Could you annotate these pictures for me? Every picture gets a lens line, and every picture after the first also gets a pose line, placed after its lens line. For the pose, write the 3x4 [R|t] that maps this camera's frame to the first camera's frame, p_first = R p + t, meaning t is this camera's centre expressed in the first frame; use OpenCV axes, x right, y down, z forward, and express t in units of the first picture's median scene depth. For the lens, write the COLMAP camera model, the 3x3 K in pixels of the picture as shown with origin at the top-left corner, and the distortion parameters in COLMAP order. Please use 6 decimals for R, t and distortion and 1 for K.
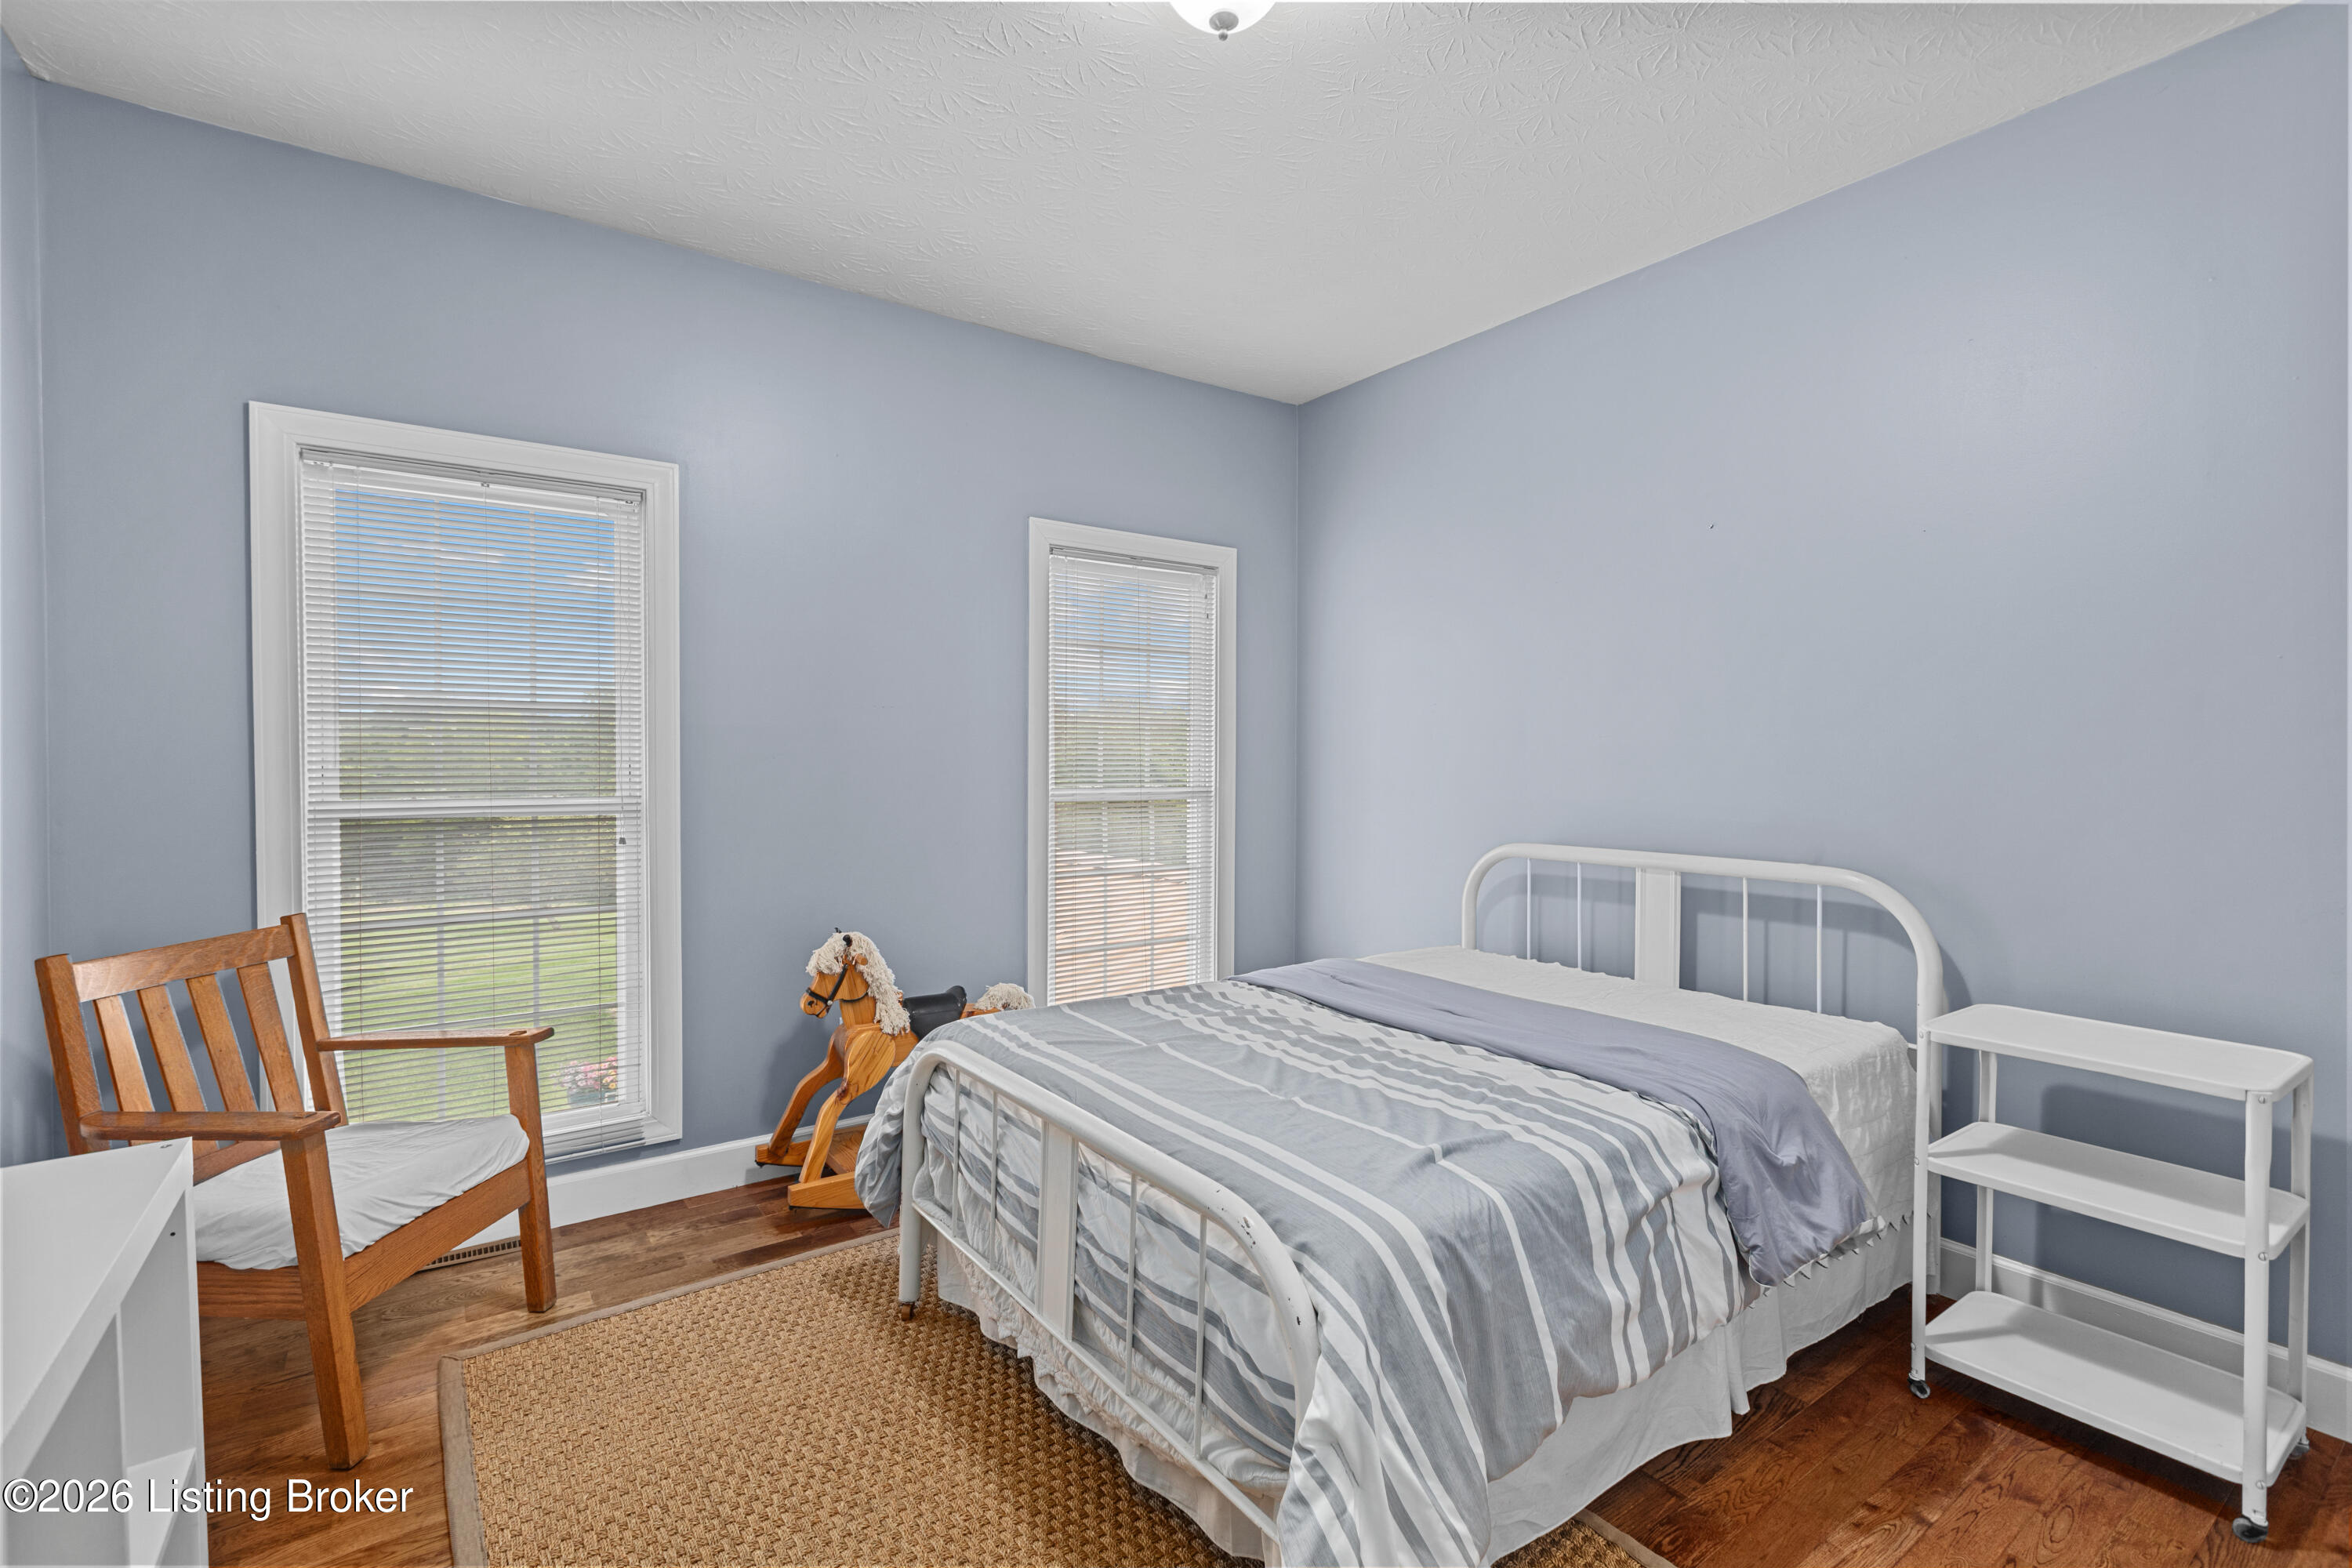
lens RADIAL K [[1054.6, 0, 1156.1], [0, 1054.6, 755.1], [0, 0, 1]] dist [0.000612, 0.000216]
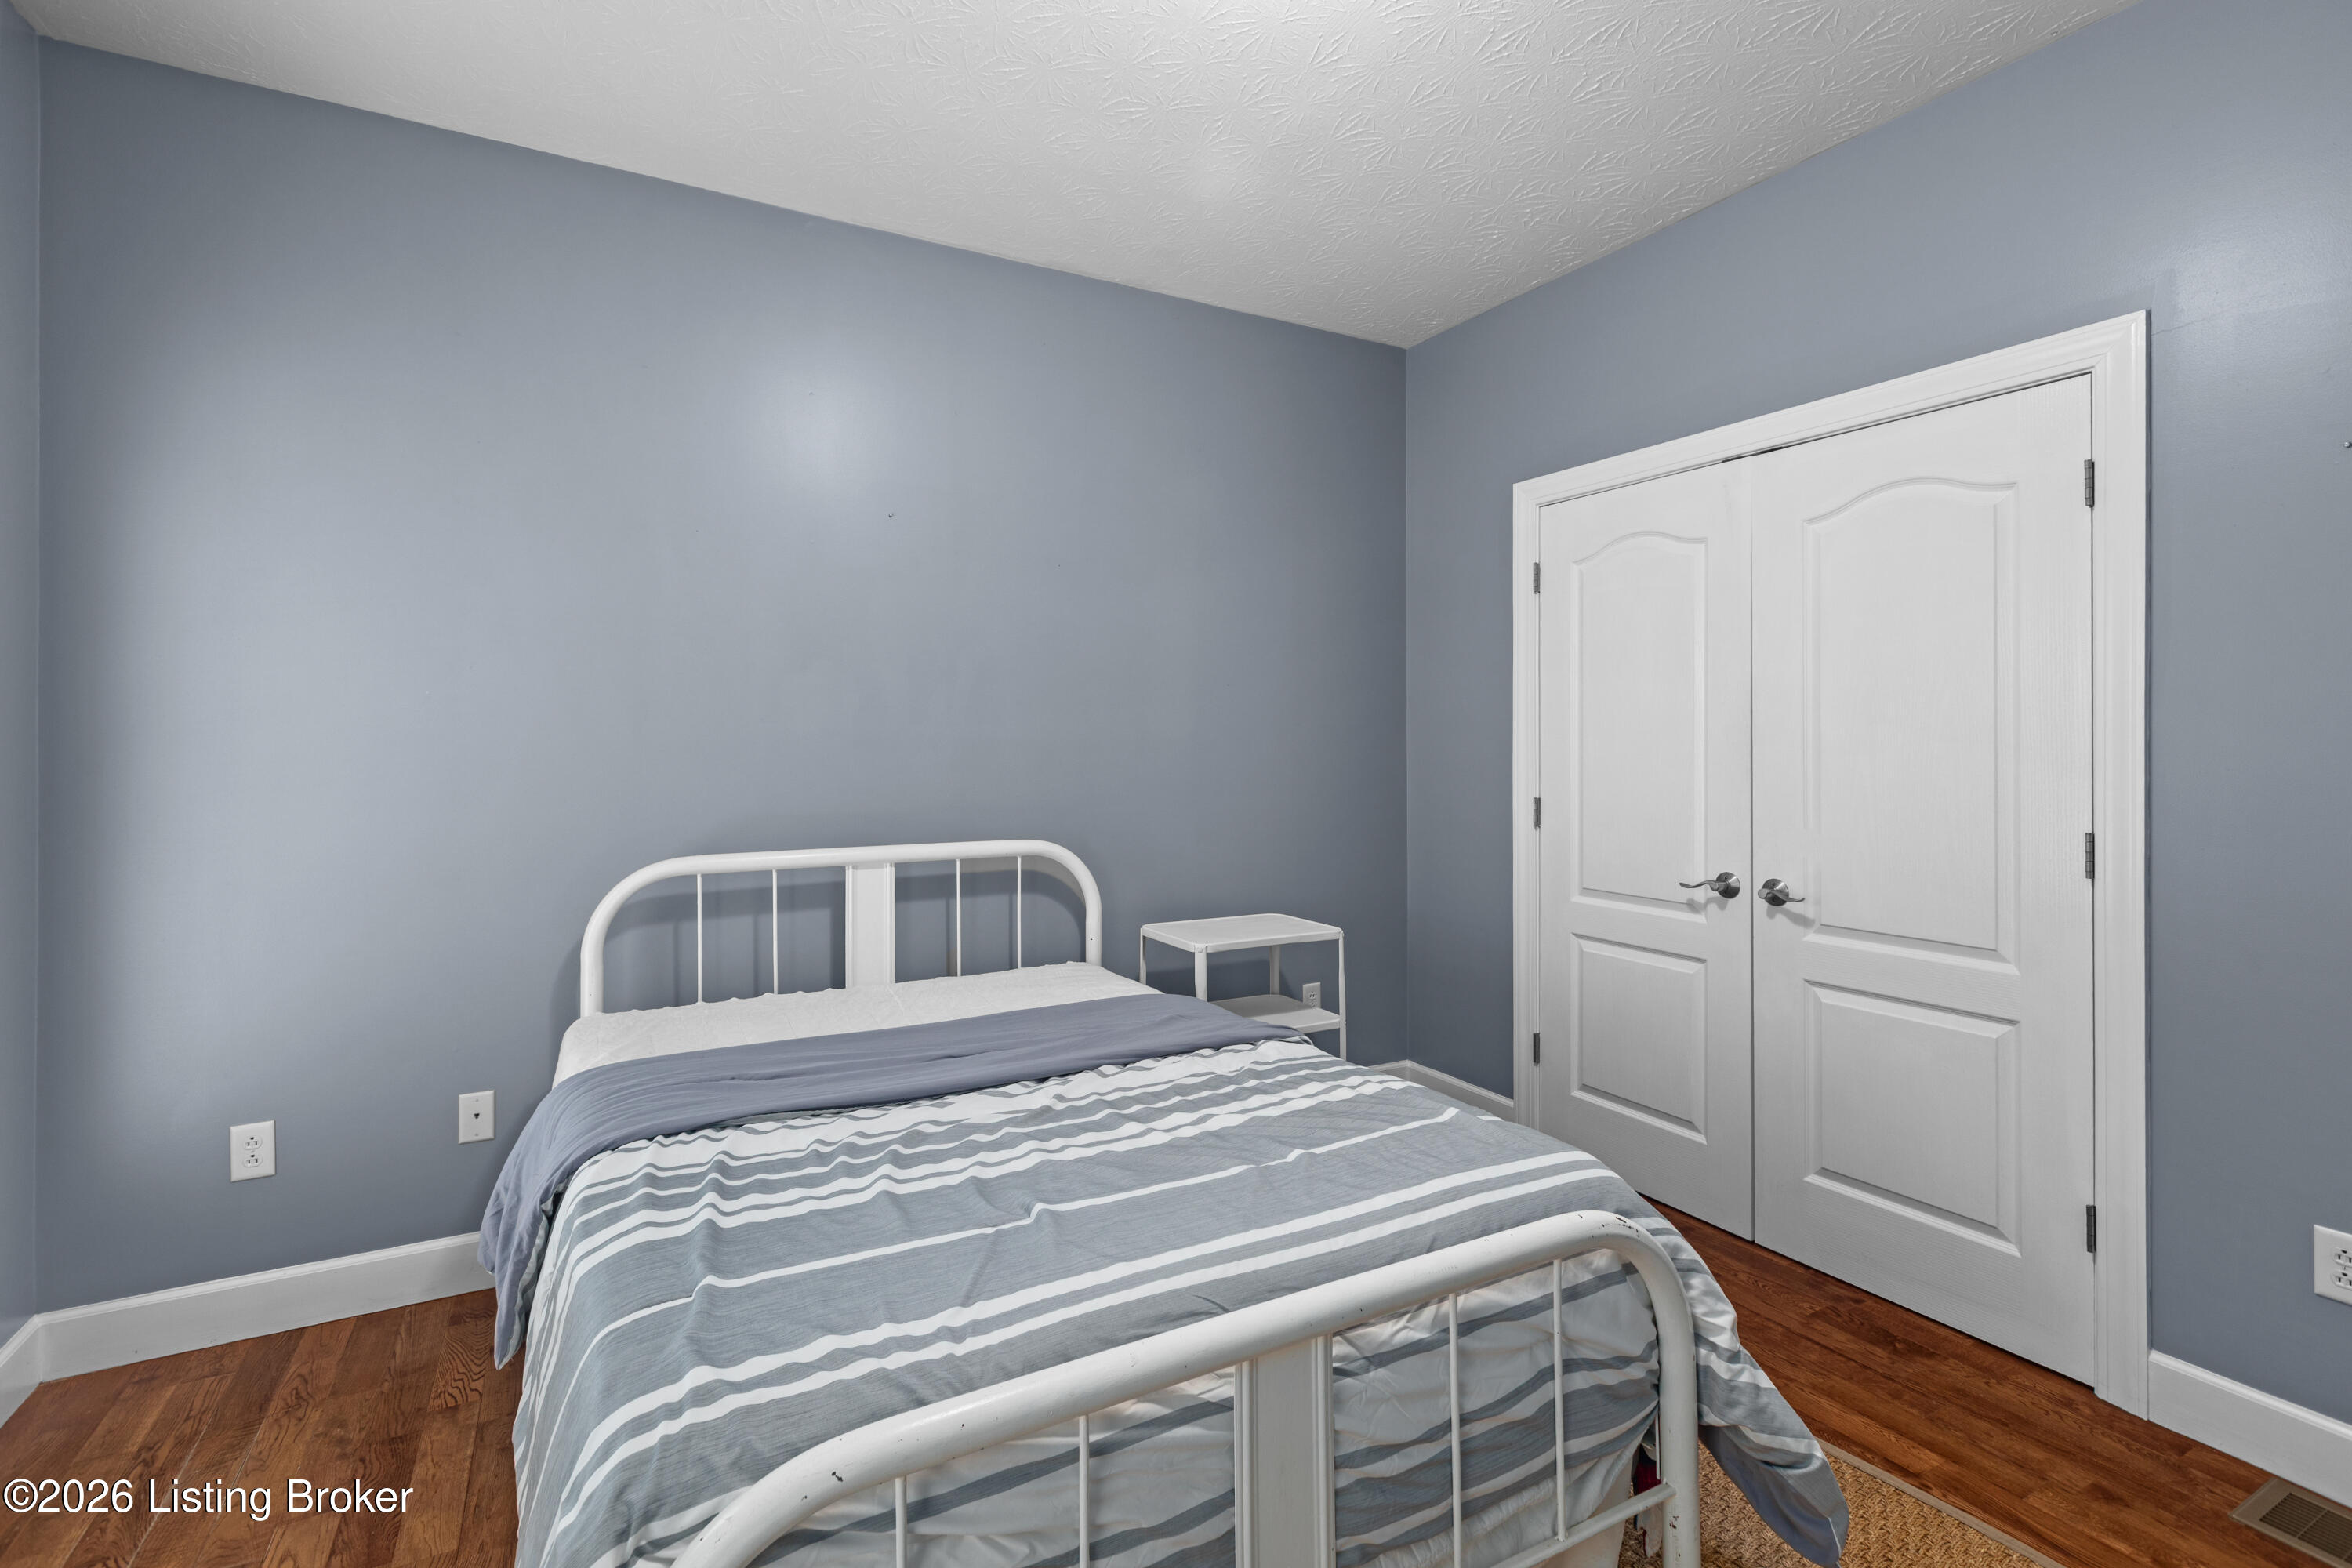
lens RADIAL K [[1085.1, 0, 1181.3], [0, 1085.1, 737.2], [0, 0, 1]] dist [-0.000157, 0.000044]
pose [[0.099208, 0.003874, 0.995059, -0.629536], [0.001698, 0.999990, -0.004062, -0.000733], [-0.995065, 0.002093, 0.099201, 0.857716]]
